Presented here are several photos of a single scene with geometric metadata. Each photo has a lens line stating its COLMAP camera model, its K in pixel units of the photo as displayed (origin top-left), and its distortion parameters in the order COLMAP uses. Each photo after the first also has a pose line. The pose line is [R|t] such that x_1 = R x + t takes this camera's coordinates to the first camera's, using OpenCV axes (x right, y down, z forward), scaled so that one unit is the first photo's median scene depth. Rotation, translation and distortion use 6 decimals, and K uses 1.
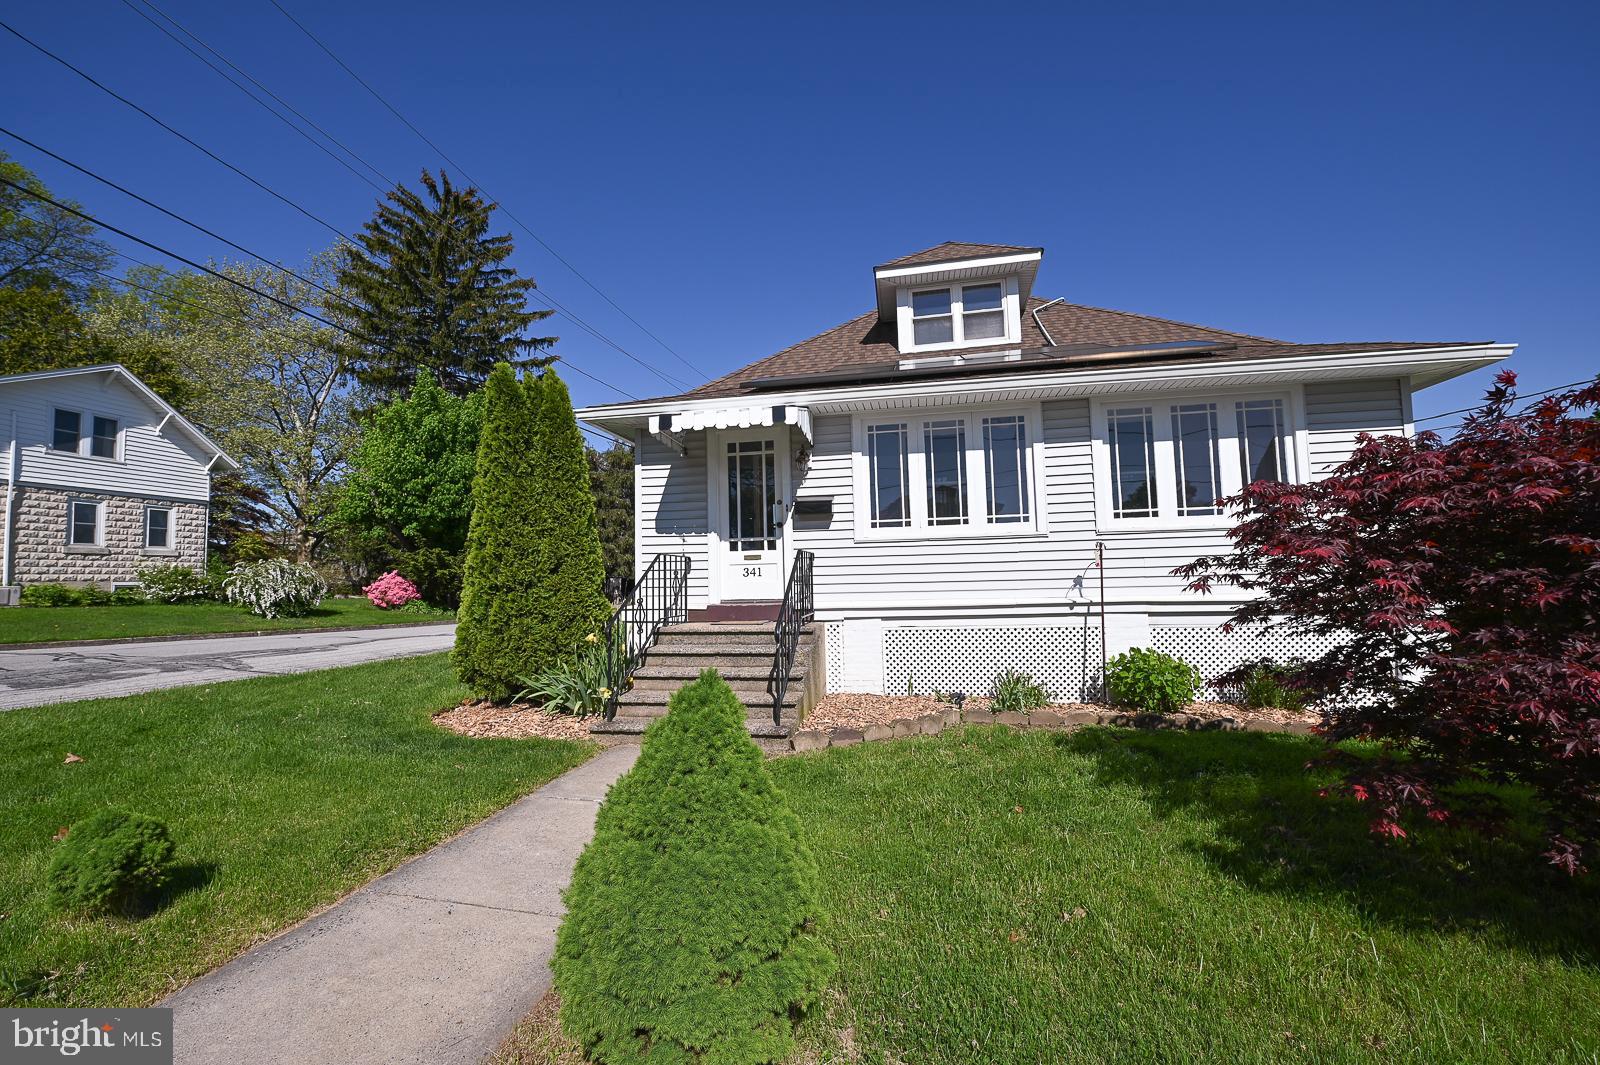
lens RADIAL K [[661.7, 0, 799.5], [0, 661.7, 543.7], [0, 0, 1]] dist [-0.009869, -0.005404]
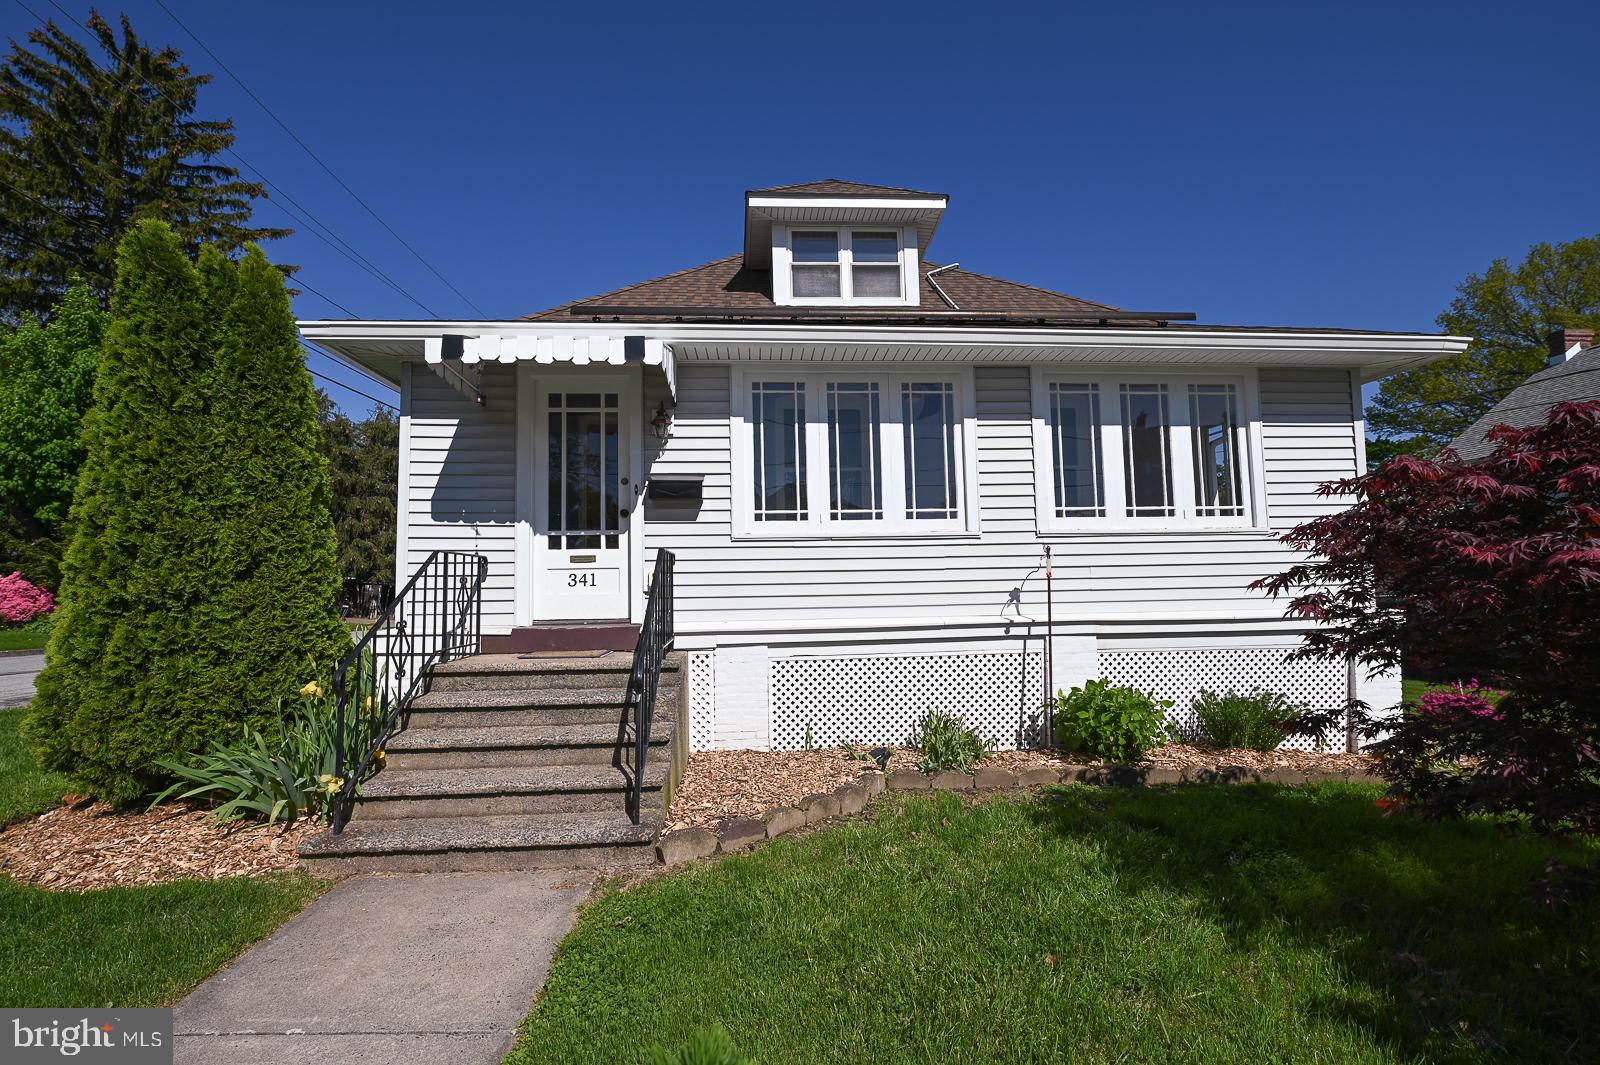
lens RADIAL K [[720.8, 0, 801.2], [0, 720.8, 540.0], [0, 0, 1]] dist [-0.009414, -0.003230]
pose [[0.965683, 0.022673, 0.258733, -0.051198], [-0.019521, 0.999701, -0.014745, 0.008496], [-0.258990, 0.009189, 0.965836, 0.233704]]
